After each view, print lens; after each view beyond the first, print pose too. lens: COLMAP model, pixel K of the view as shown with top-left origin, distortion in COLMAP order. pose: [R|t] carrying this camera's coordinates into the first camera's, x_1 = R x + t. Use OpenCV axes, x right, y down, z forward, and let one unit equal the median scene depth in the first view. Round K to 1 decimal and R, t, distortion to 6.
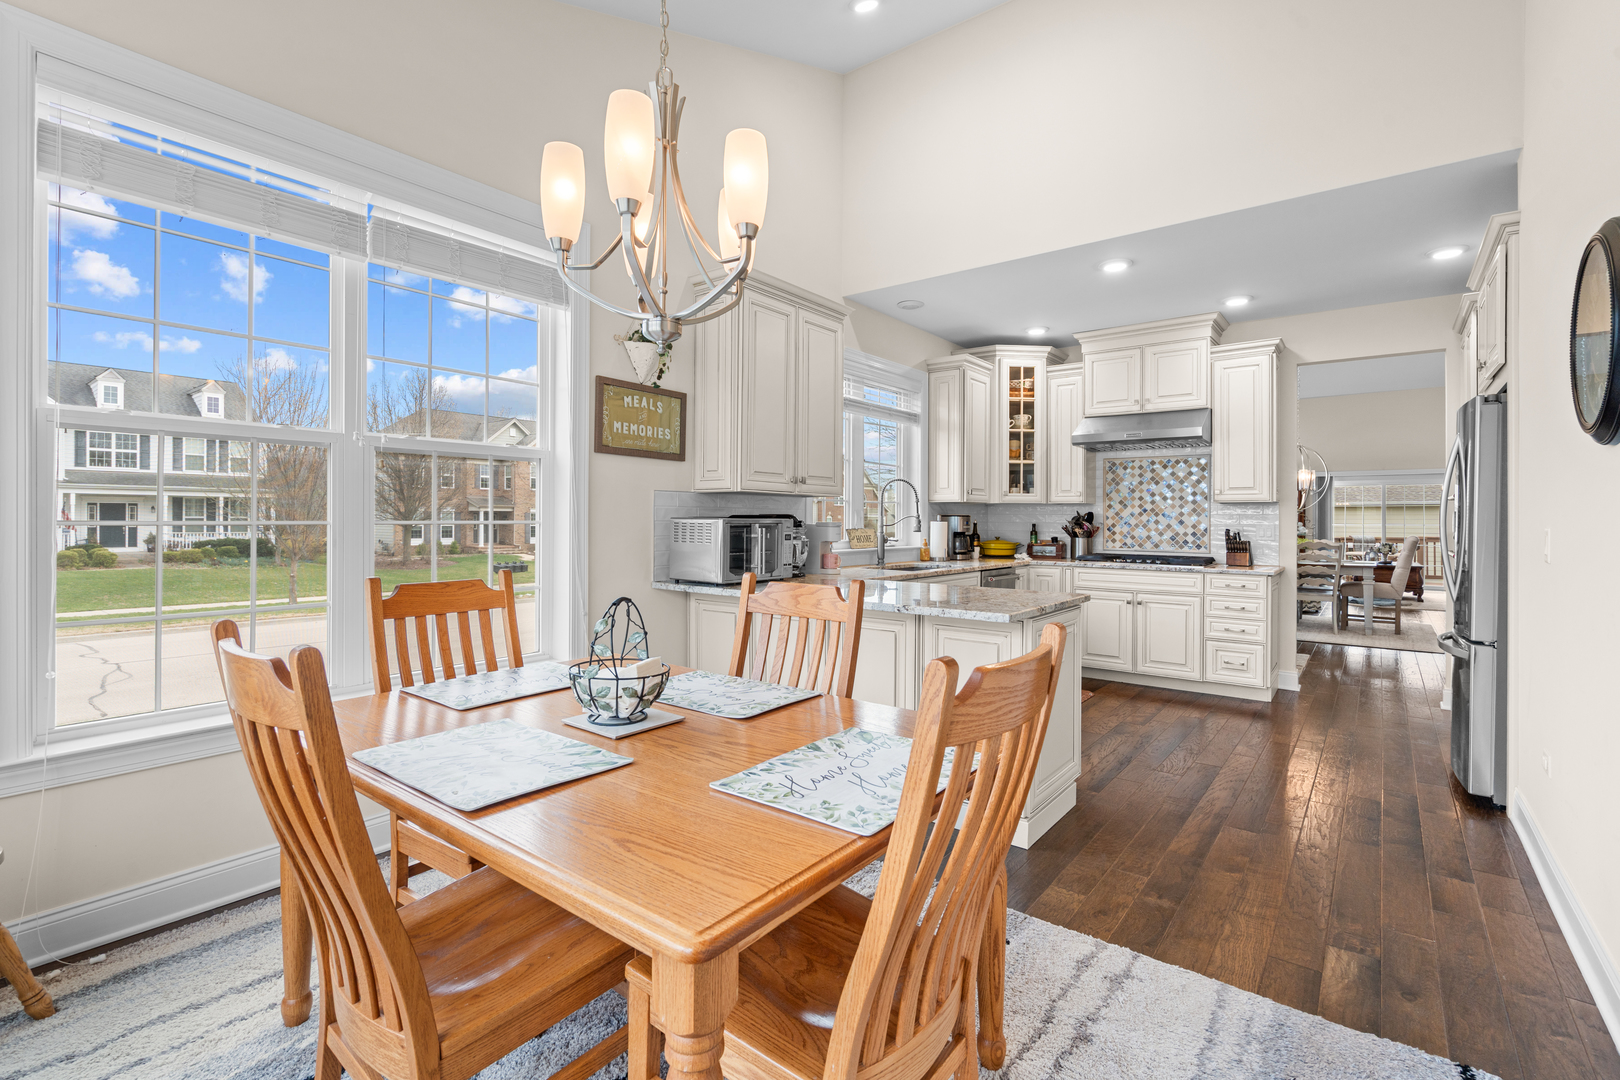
lens RADIAL K [[734.4, 0, 798.3], [0, 734.4, 518.8], [0, 0, 1]] dist [-0.003499, 0.001228]
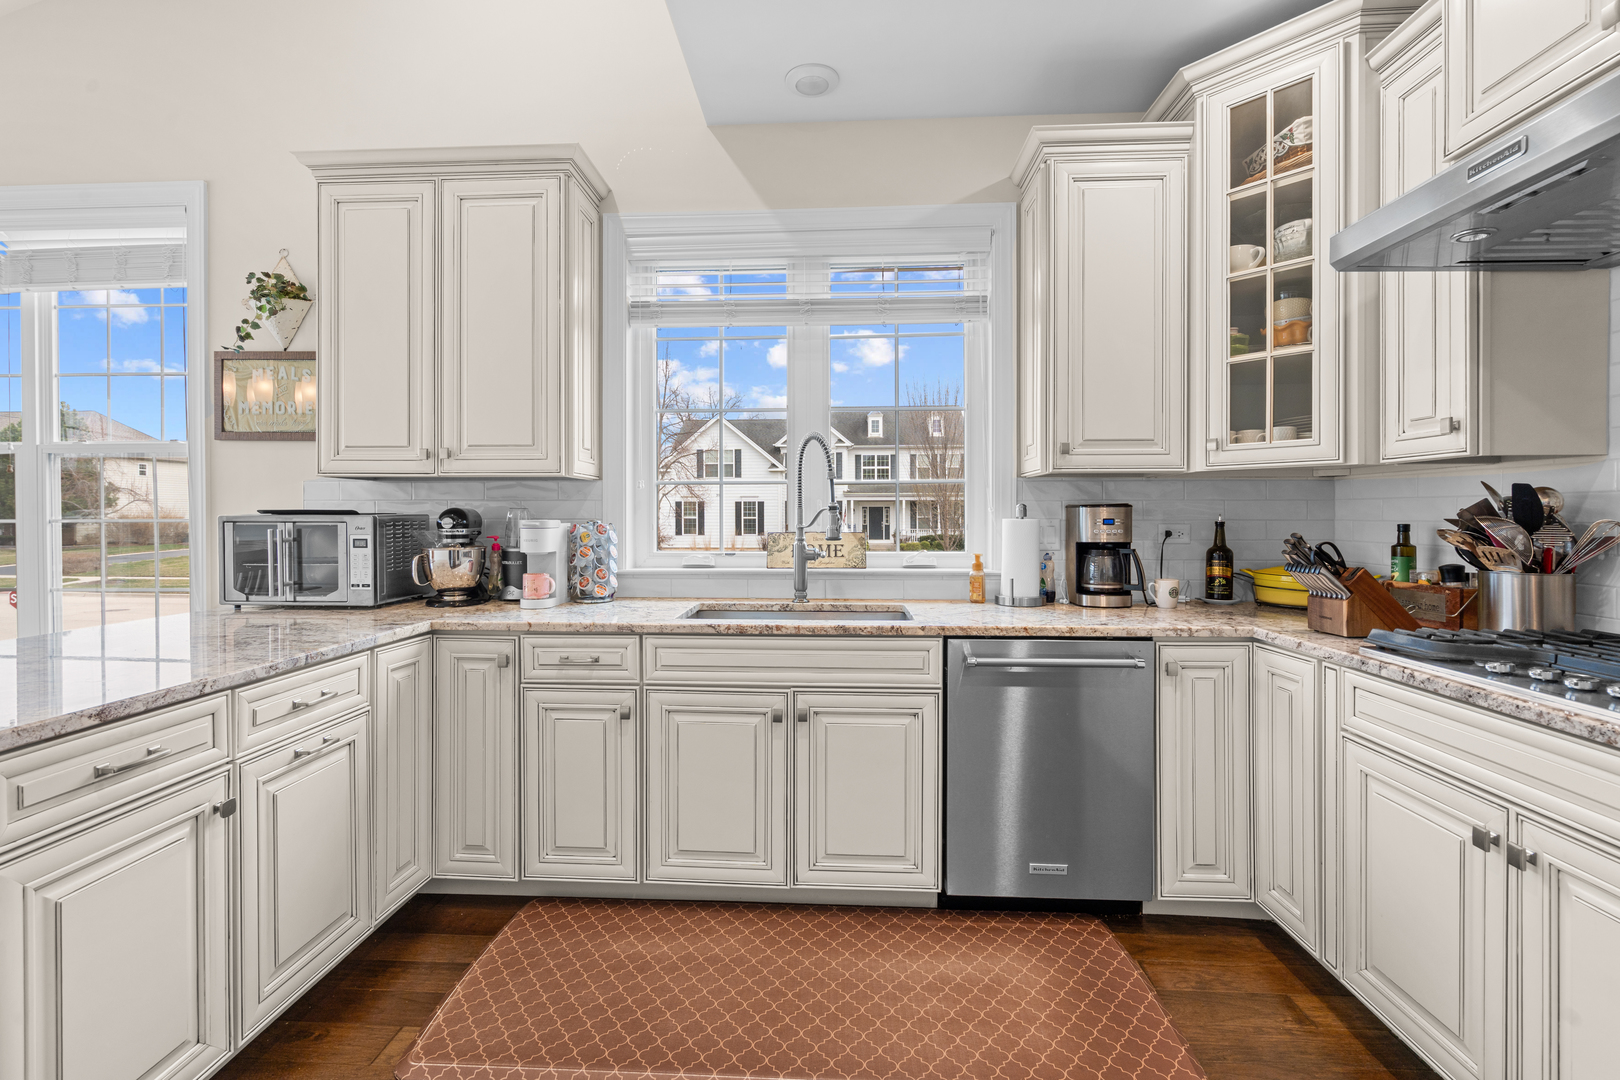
lens RADIAL K [[734.4, 0, 798.3], [0, 734.4, 518.8], [0, 0, 1]] dist [-0.003499, 0.001228]
pose [[0.572014, -0.001318, -0.820243, 0.465853], [0.002203, 0.999998, -0.000070, 0.003559], [0.820241, -0.001767, 0.572015, 0.595541]]
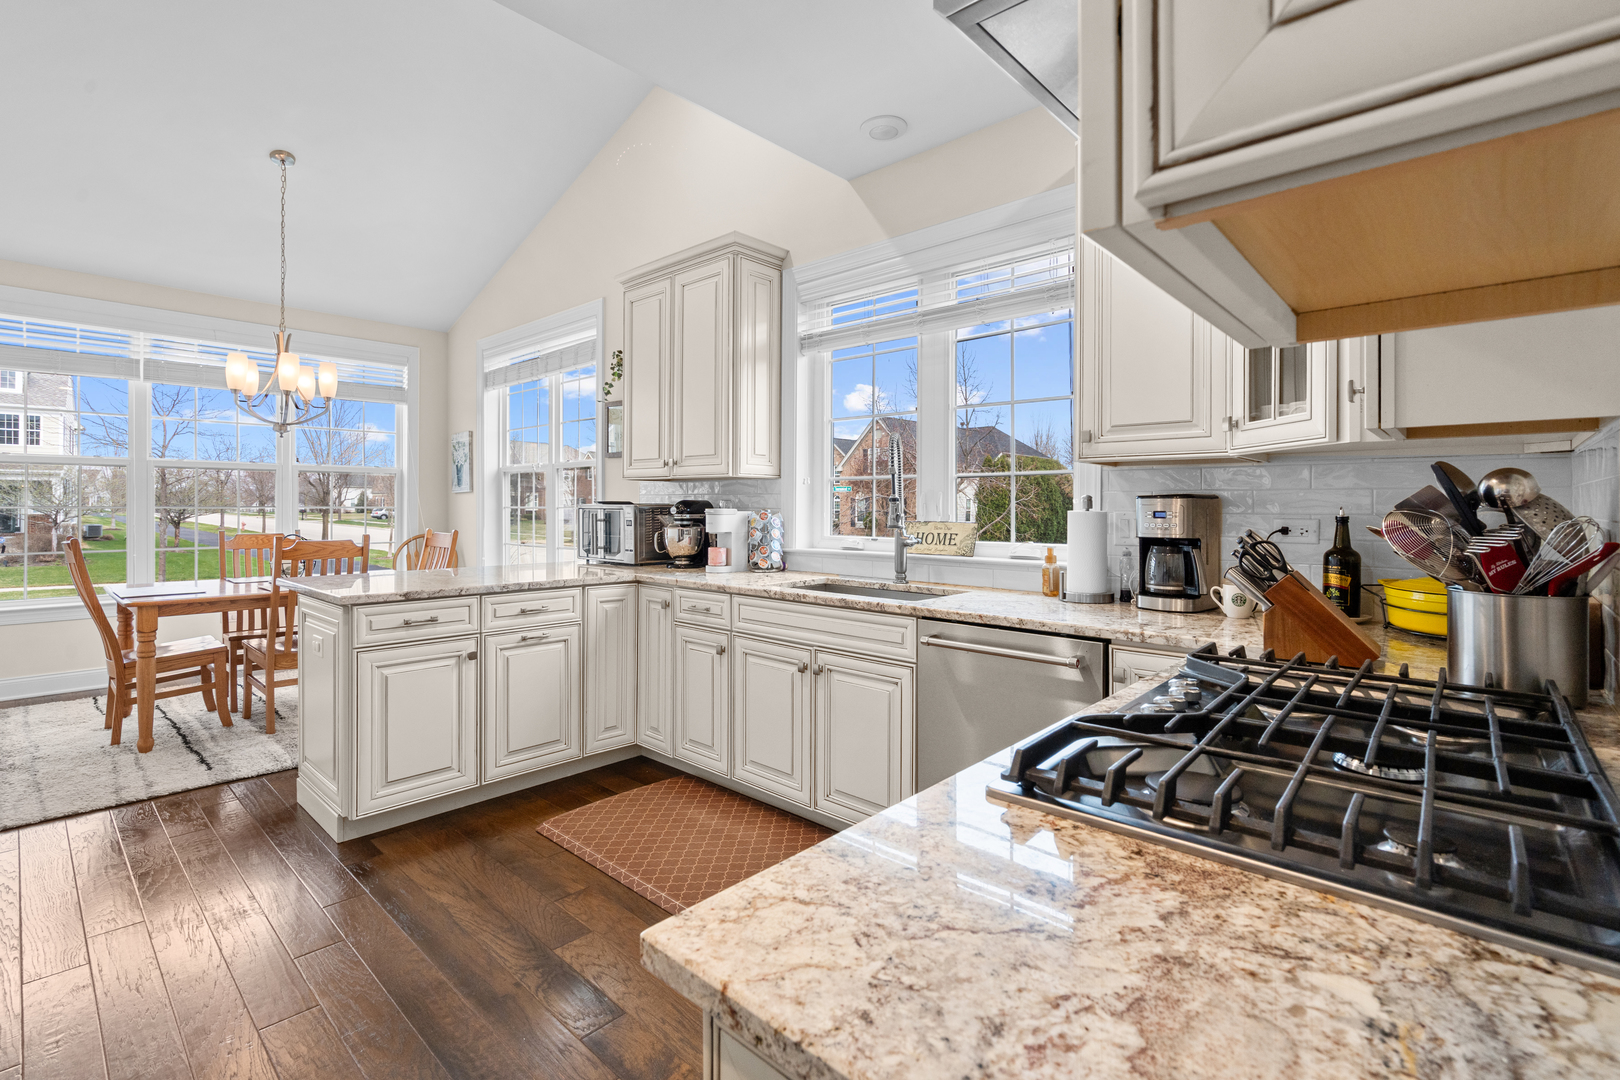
lens RADIAL K [[752.2, 0, 804.5], [0, 752.2, 502.8], [0, 0, 1]] dist [-0.000481, 0.000289]
pose [[-0.086977, -0.008543, -0.996174, 0.622658], [-0.005556, 0.999952, -0.008091, 0.003710], [0.996195, 0.004831, -0.087020, 0.835350]]
